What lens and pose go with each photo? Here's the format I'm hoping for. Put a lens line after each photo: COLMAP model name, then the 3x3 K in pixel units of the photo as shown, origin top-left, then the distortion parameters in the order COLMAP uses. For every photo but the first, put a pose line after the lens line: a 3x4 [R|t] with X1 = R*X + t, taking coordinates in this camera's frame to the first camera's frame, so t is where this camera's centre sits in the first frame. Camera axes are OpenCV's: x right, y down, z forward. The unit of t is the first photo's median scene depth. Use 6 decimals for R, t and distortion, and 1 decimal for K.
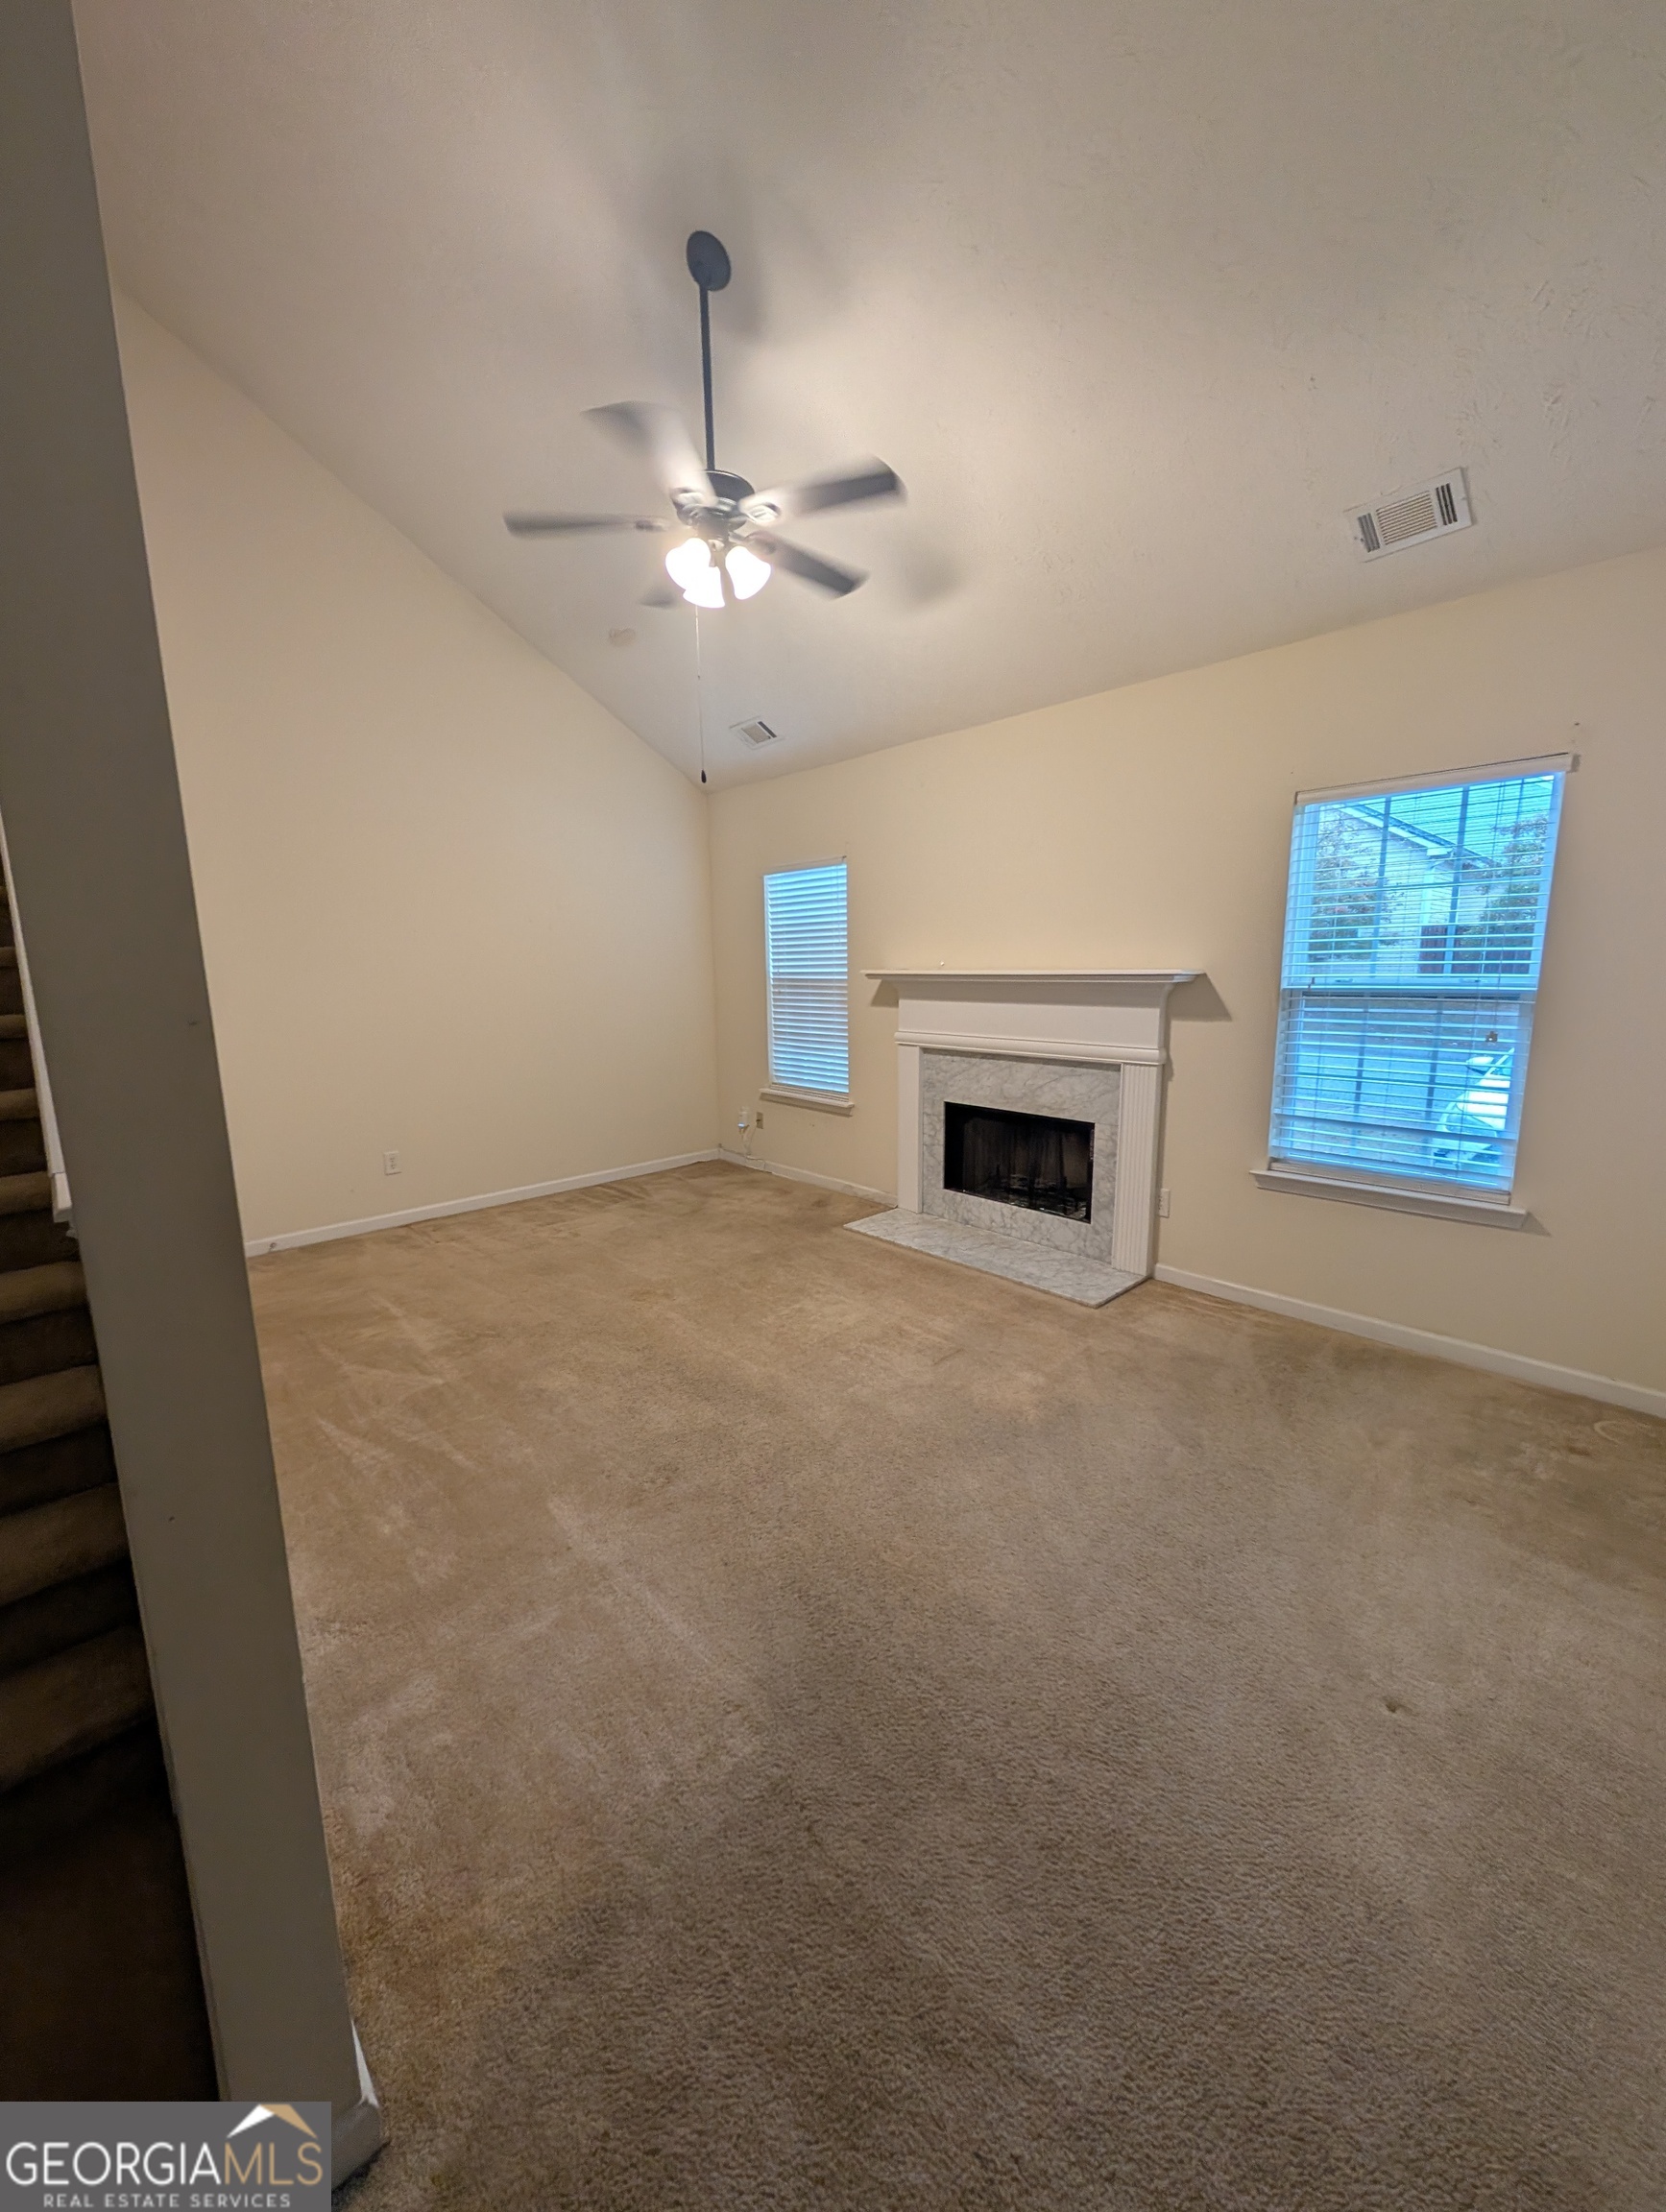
lens RADIAL K [[839.0, 0, 819.1], [0, 839.0, 1101.9], [0, 0, 1]] dist [0.002210, 0.000629]
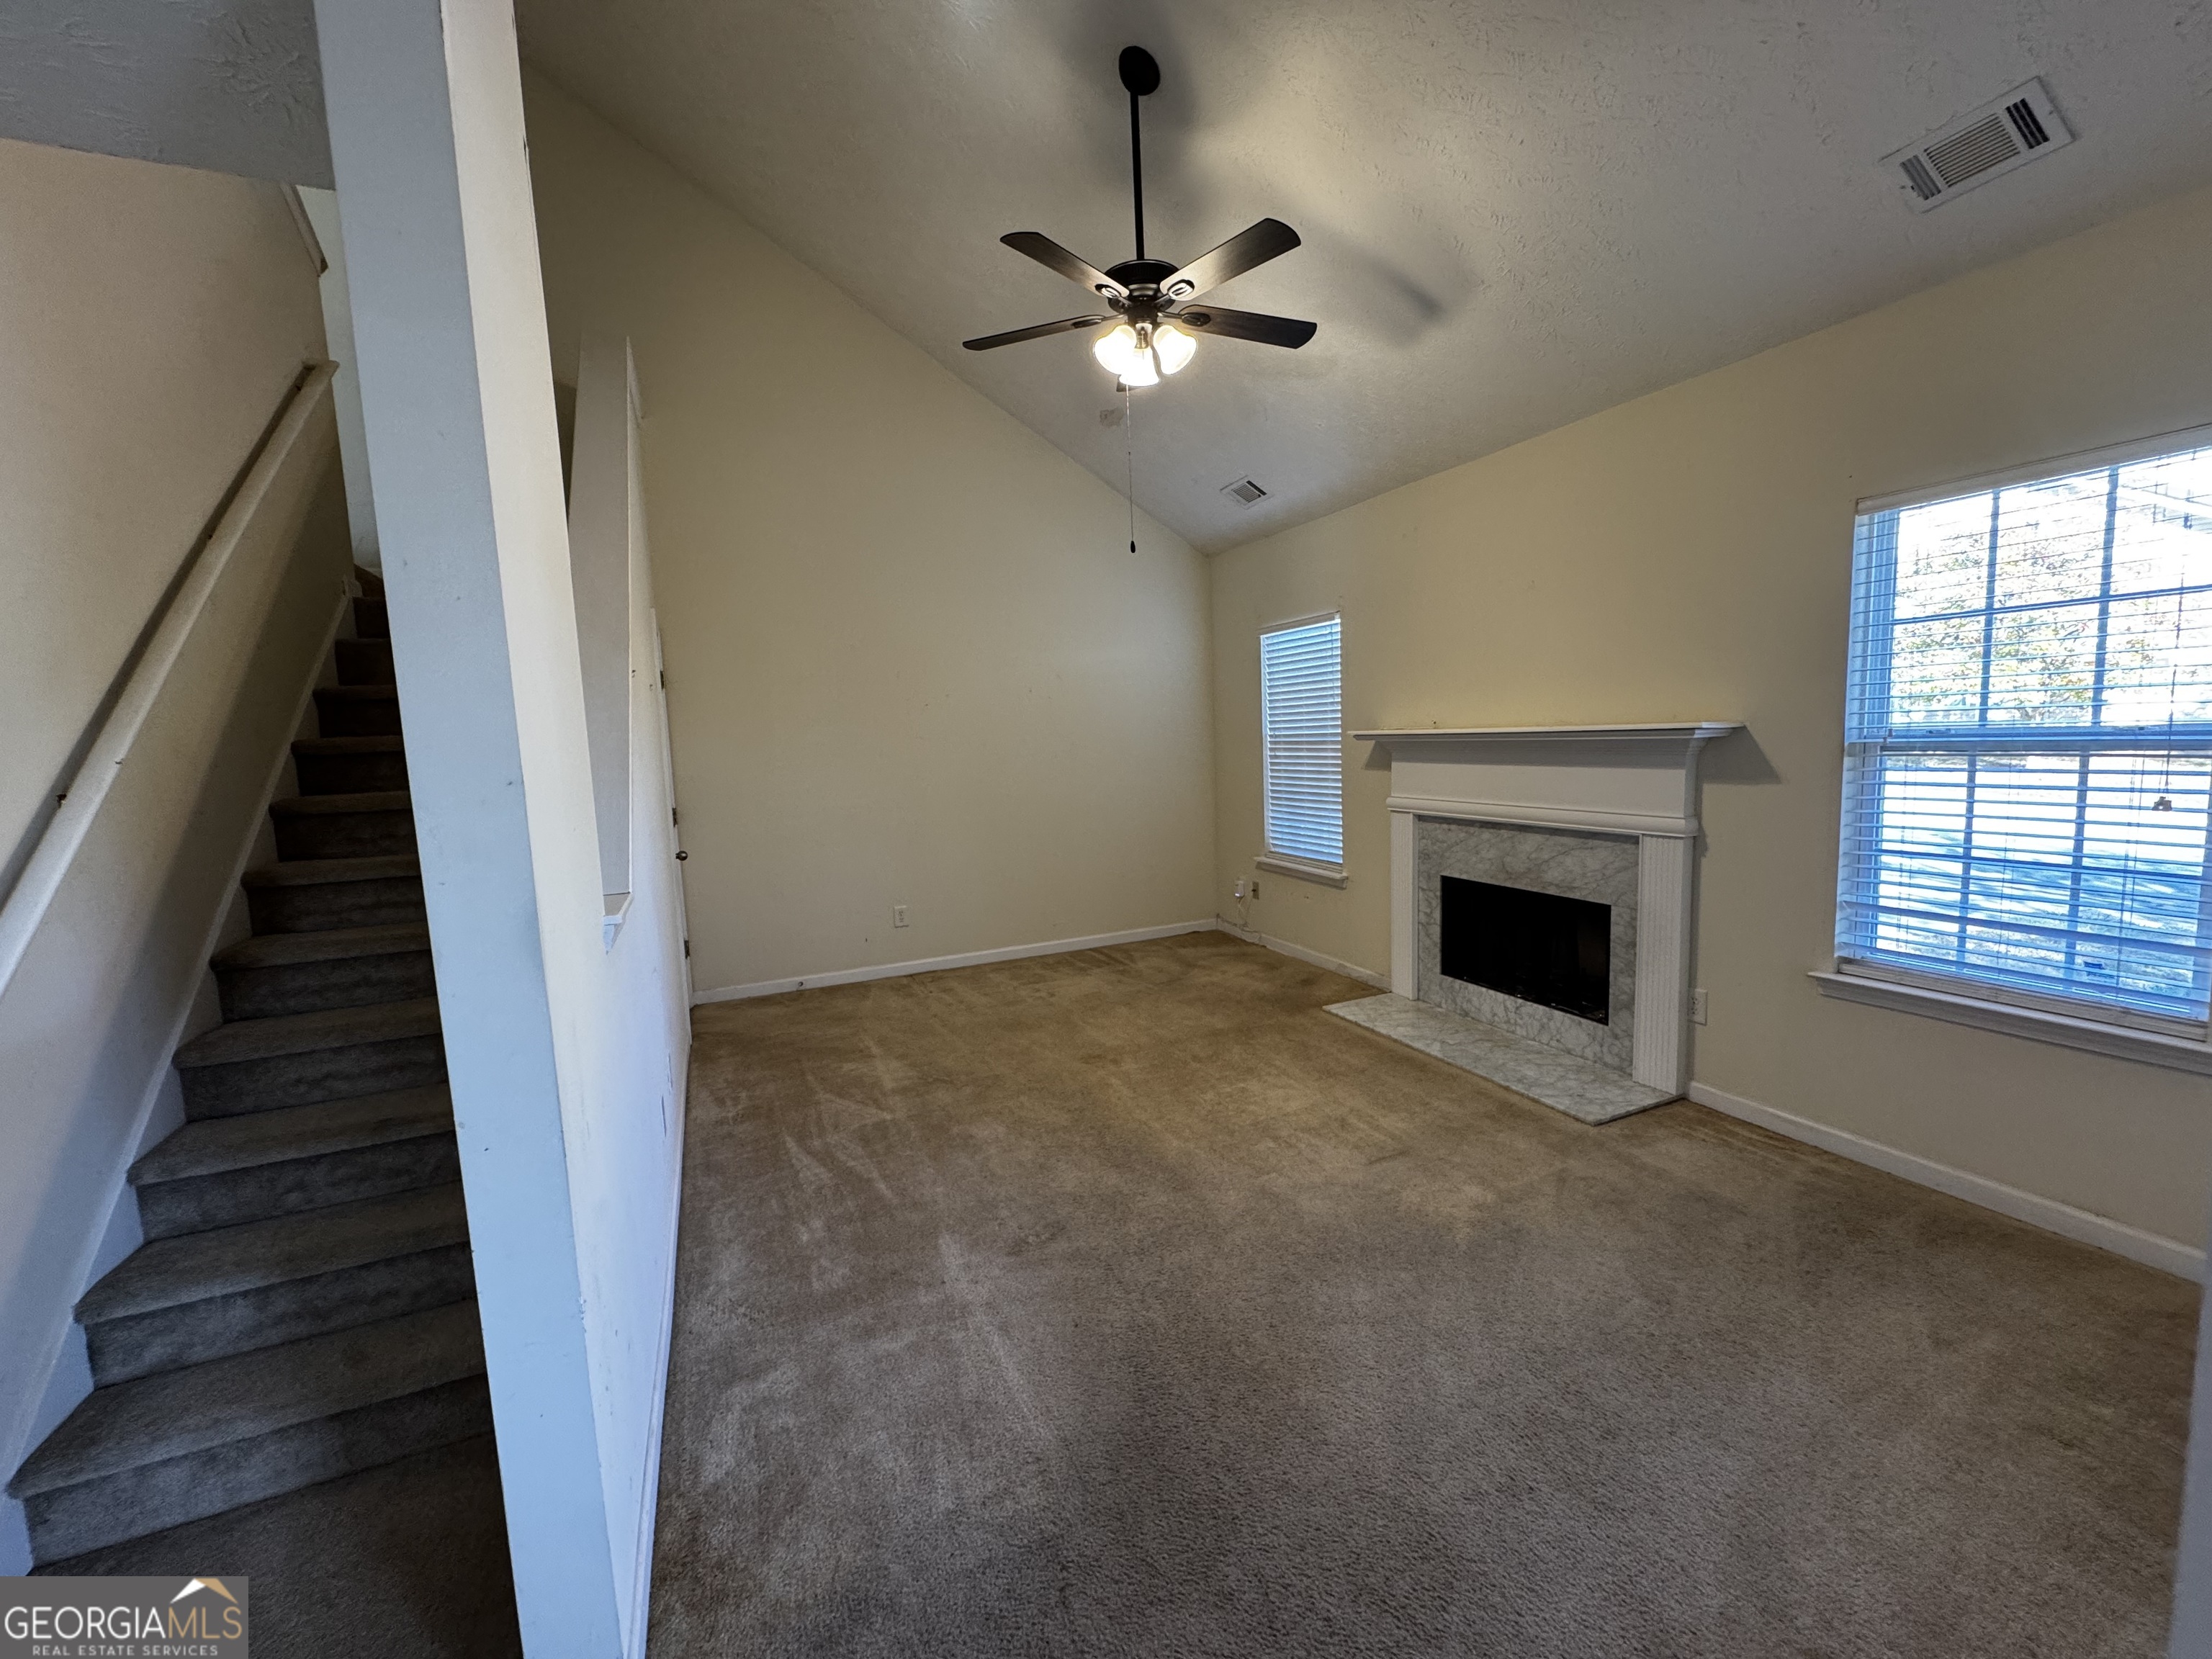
lens RADIAL K [[885.0, 0, 1098.9], [0, 885.0, 825.0], [0, 0, 1]] dist [-0.000045, 0.000271]
pose [[0.946188, 0.012586, -0.323373, 0.172272], [-0.029956, 0.998360, -0.048792, 0.004385], [0.322228, 0.055853, 0.945013, -0.014216]]
